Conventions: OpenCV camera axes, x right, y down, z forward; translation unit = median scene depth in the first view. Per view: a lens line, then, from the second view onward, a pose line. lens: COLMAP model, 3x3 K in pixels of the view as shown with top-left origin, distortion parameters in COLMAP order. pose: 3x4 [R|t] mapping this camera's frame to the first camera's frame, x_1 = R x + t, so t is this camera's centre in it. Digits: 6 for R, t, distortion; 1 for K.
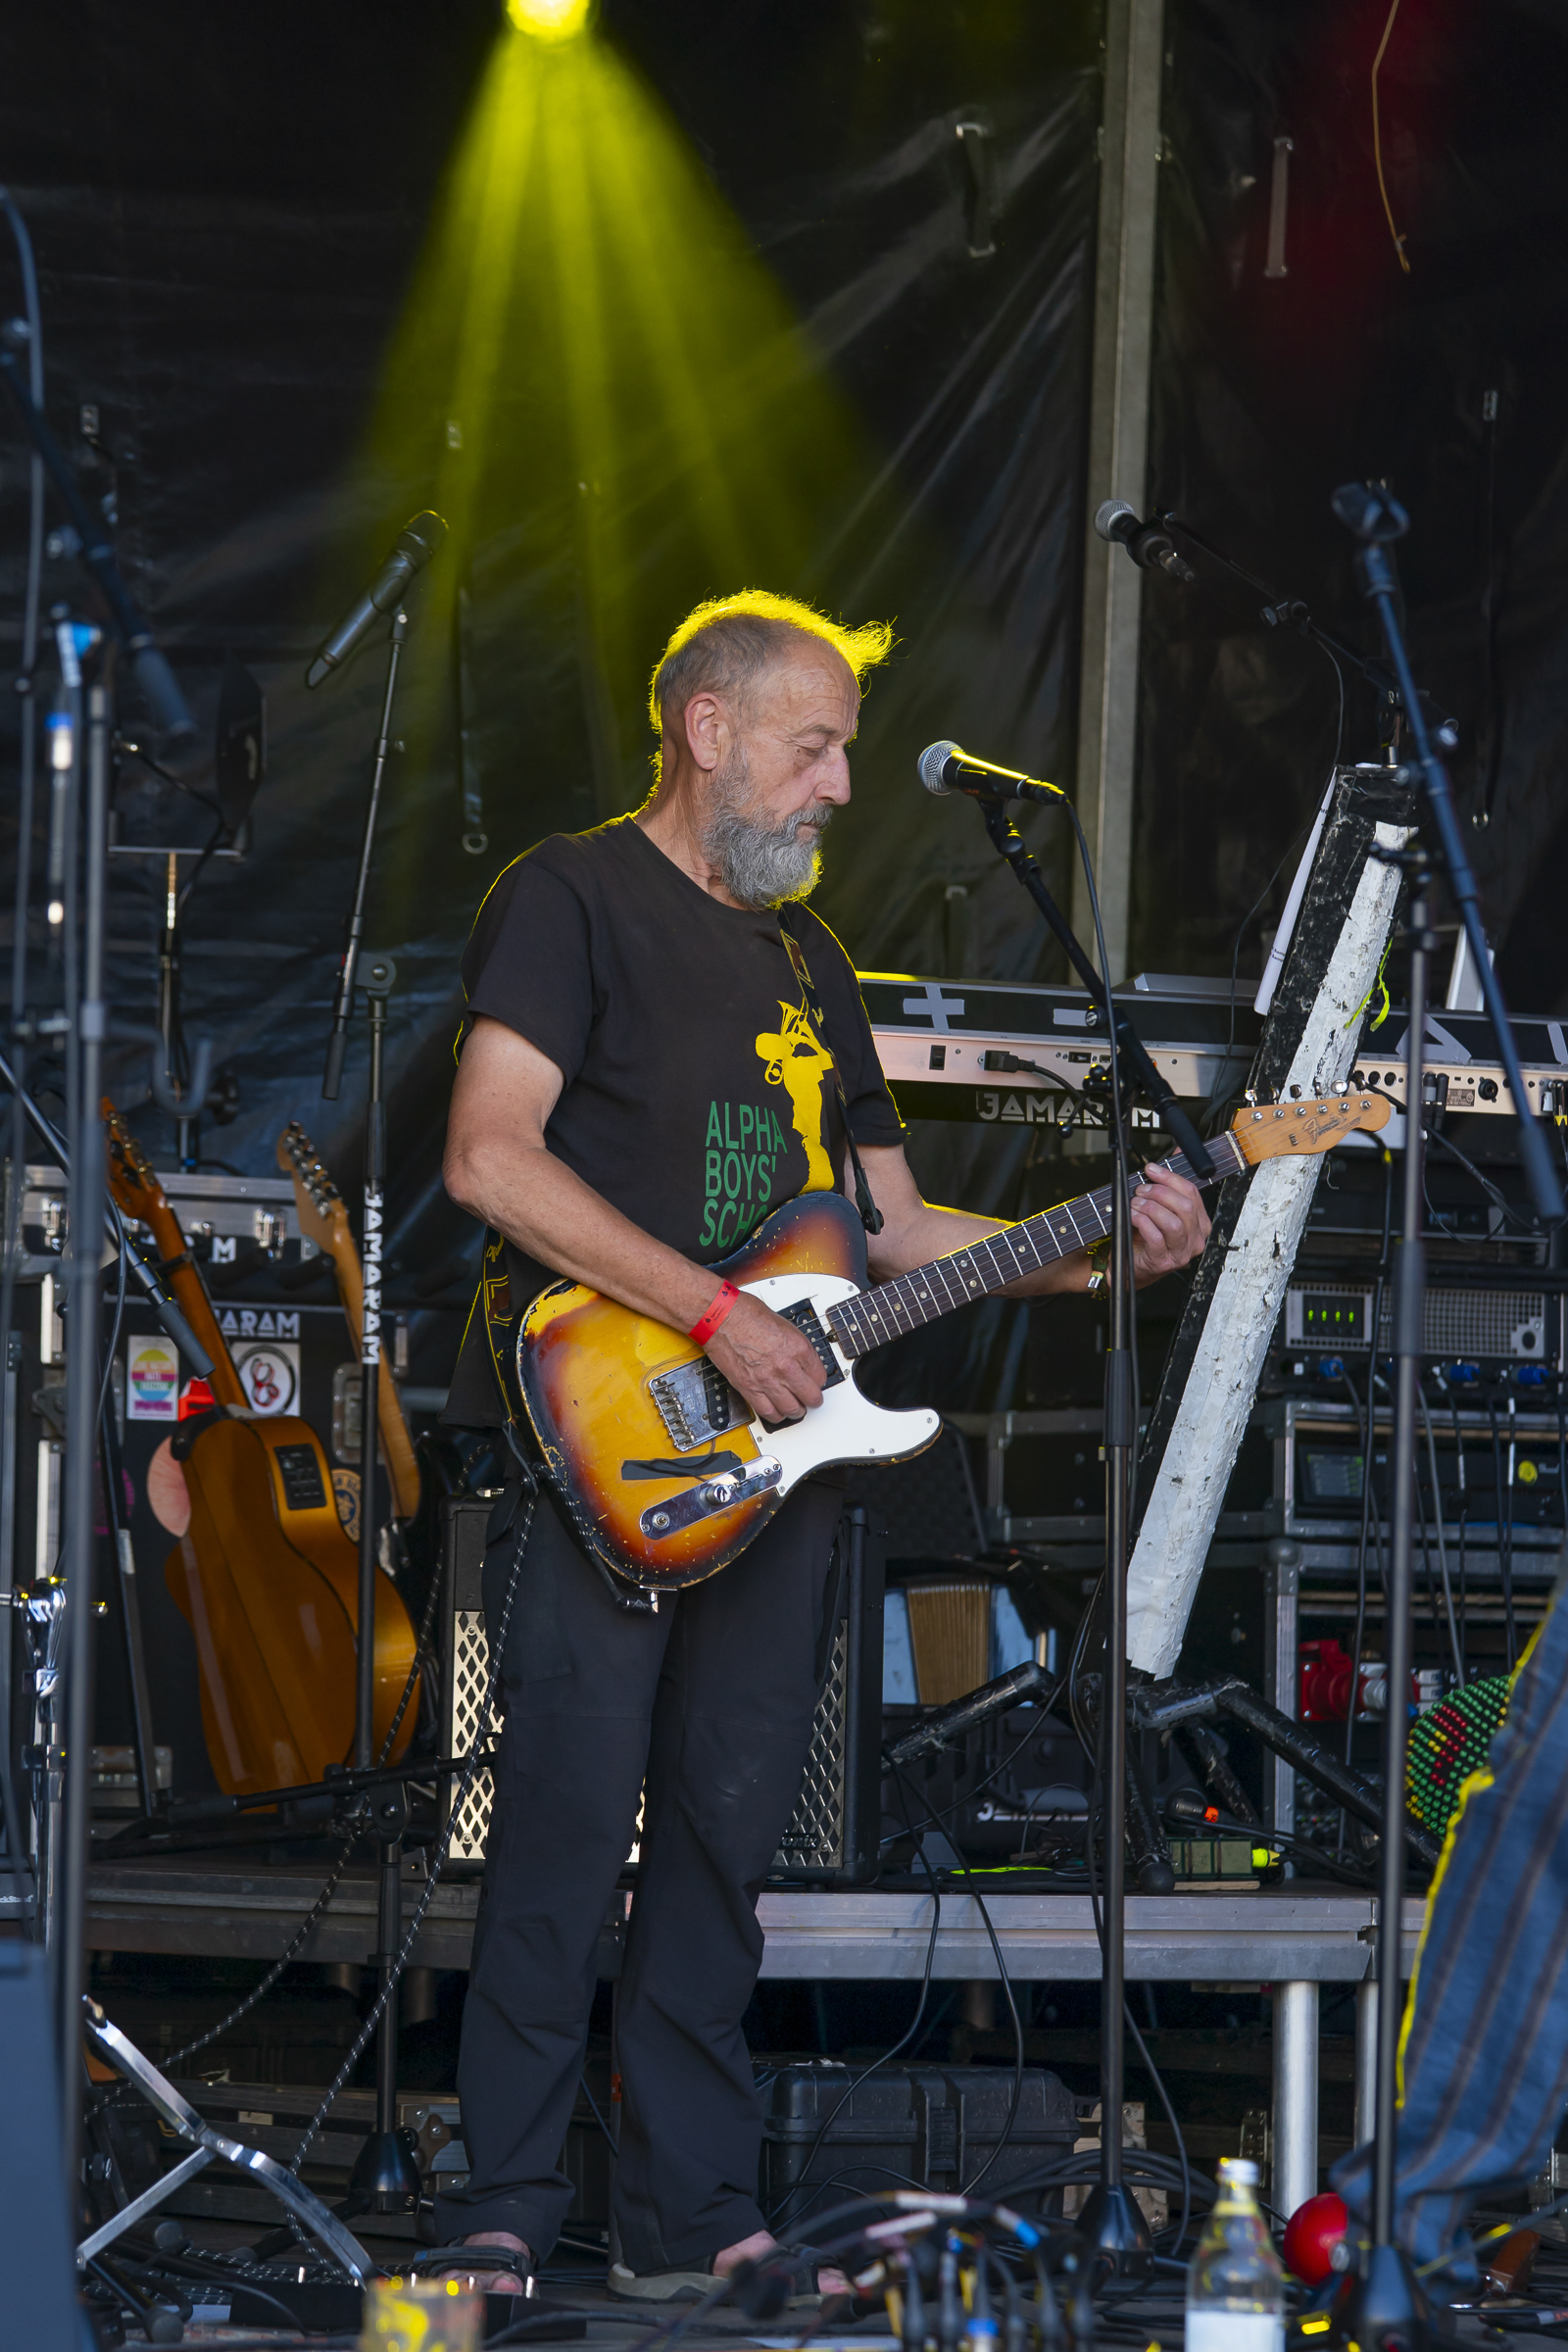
lens RADIAL K [[8020.2, 0, 1110.6], [0, 8020.2, 1119.9], [0, 0, 1]] dist [0.036536, 1.652455]
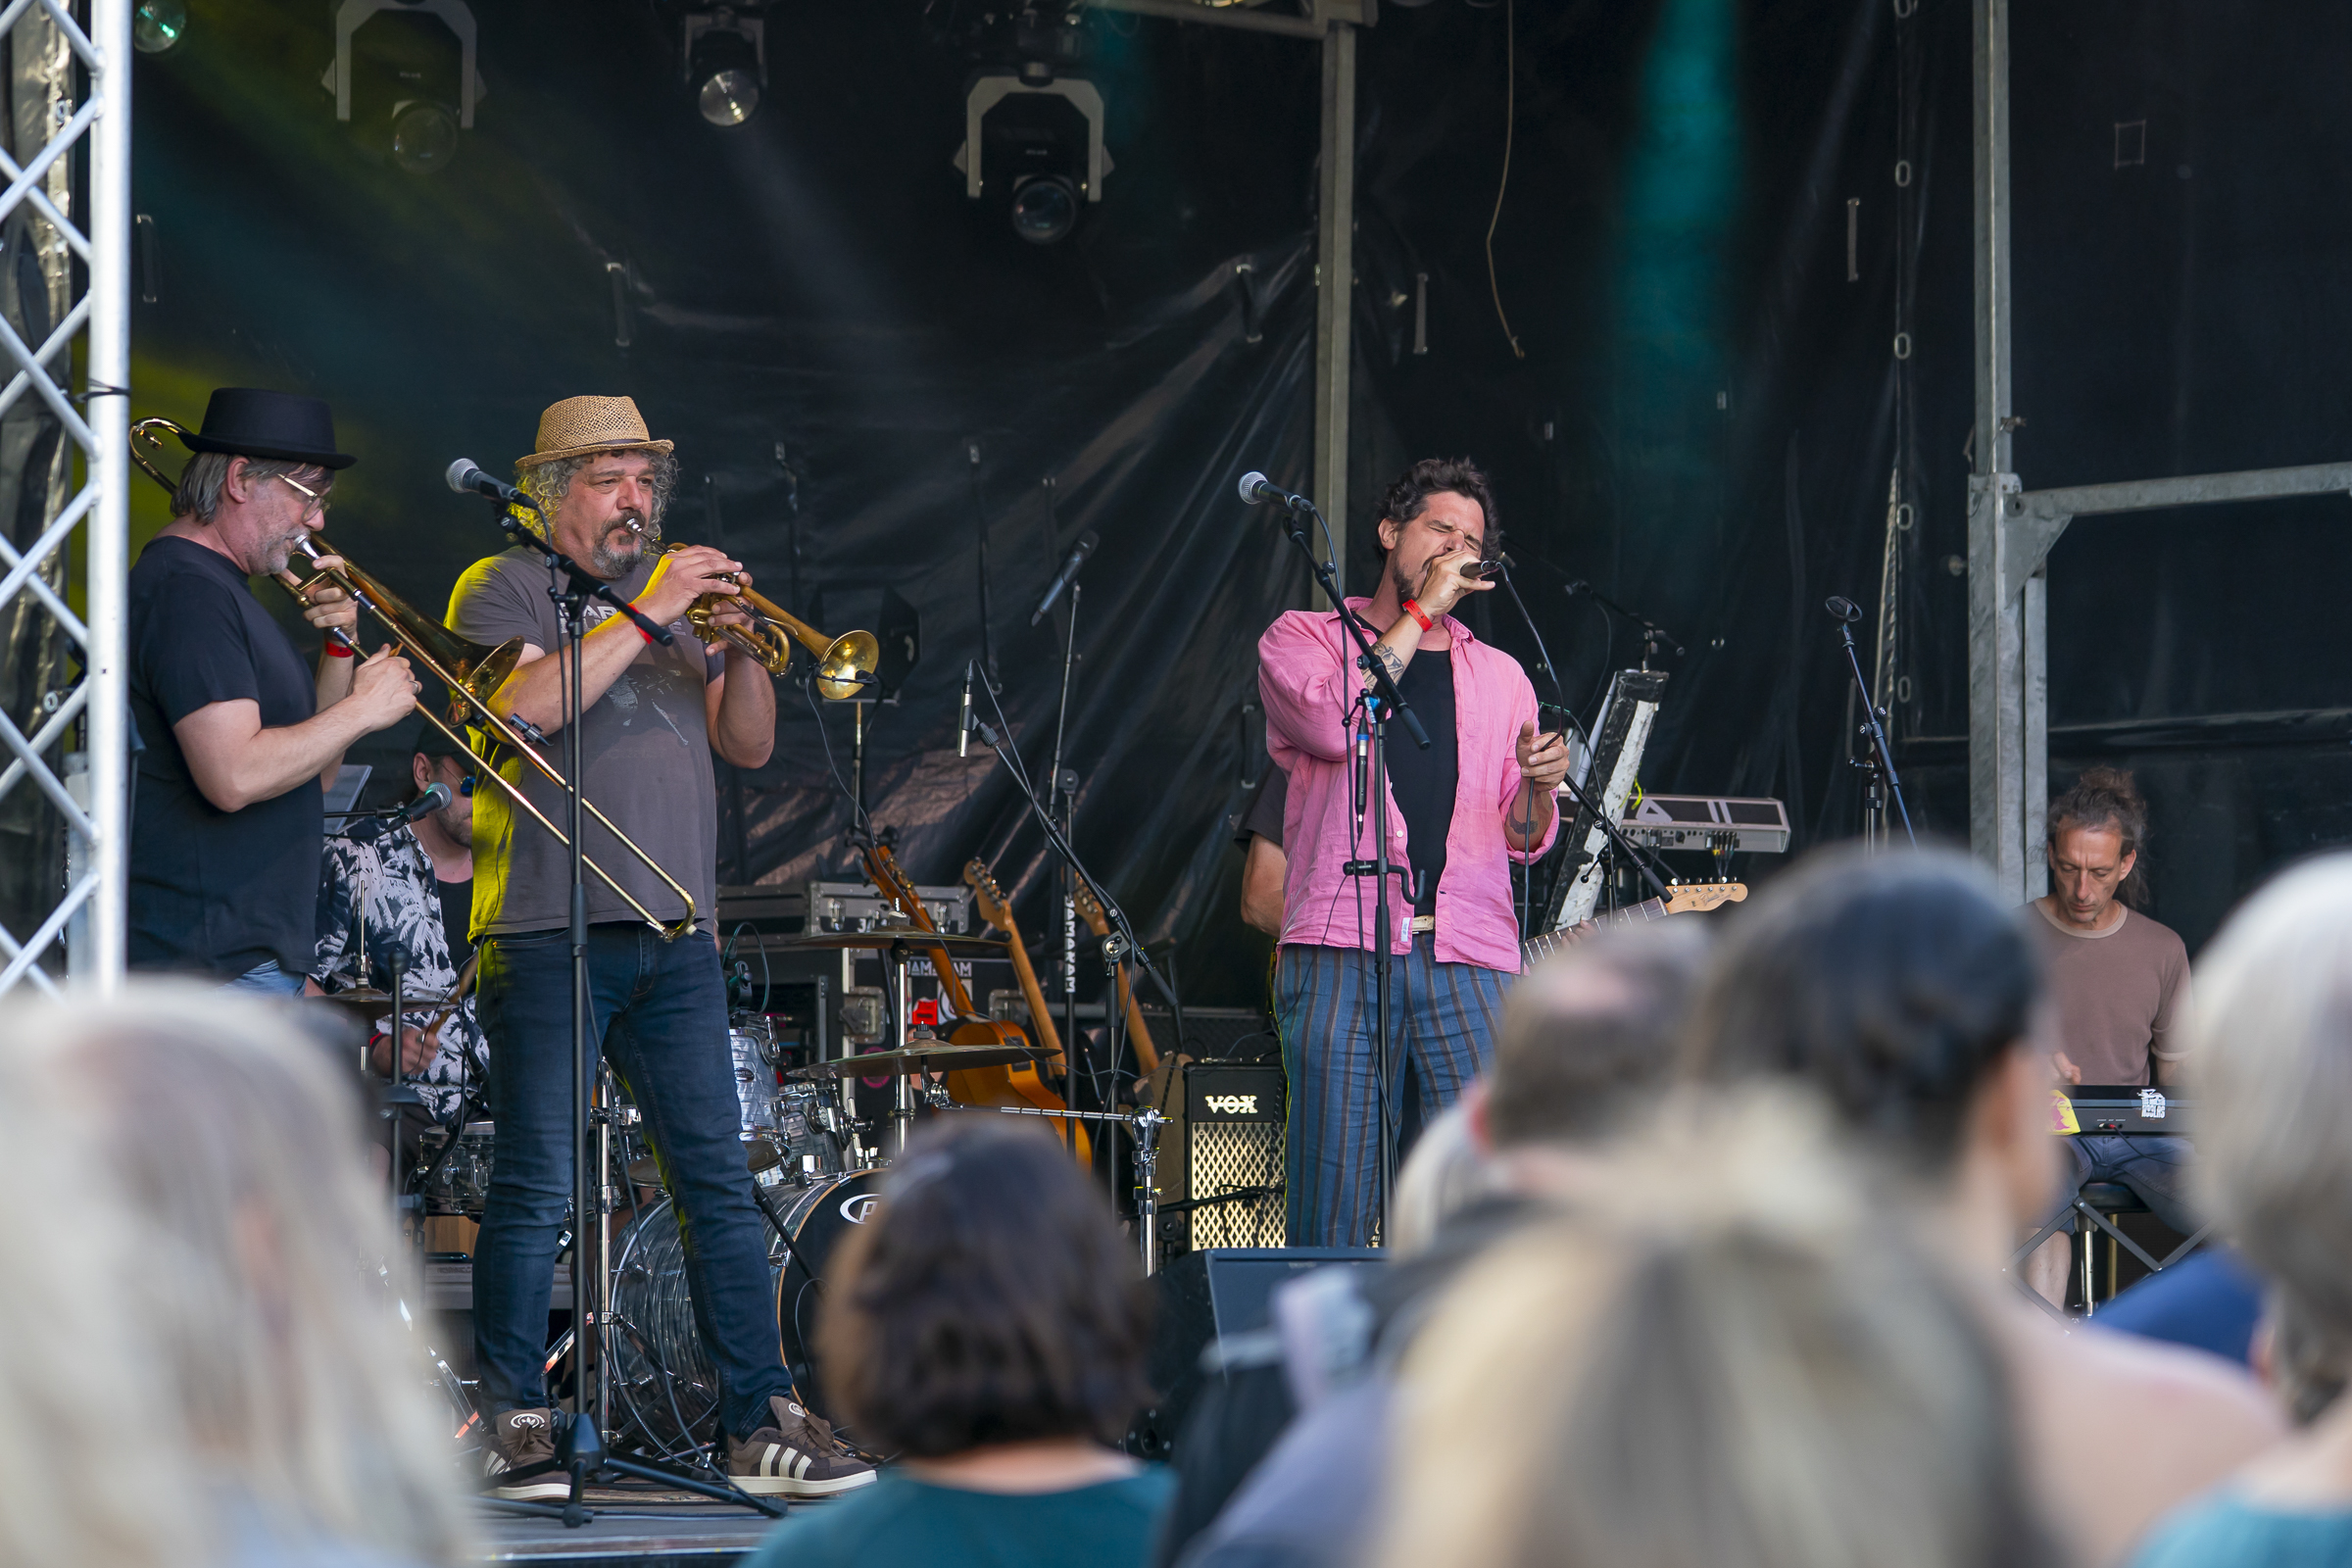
lens RADIAL K [[6702.2, 0, 1176.0], [0, 6702.2, 784.0], [0, 0, 1]] dist [-0.223821, 0.821808]
pose [[0.994160, -0.014729, 0.106909, -0.195778], [0.013800, 0.999860, 0.009431, -0.026801], [-0.107033, -0.007900, 0.994224, -0.454304]]
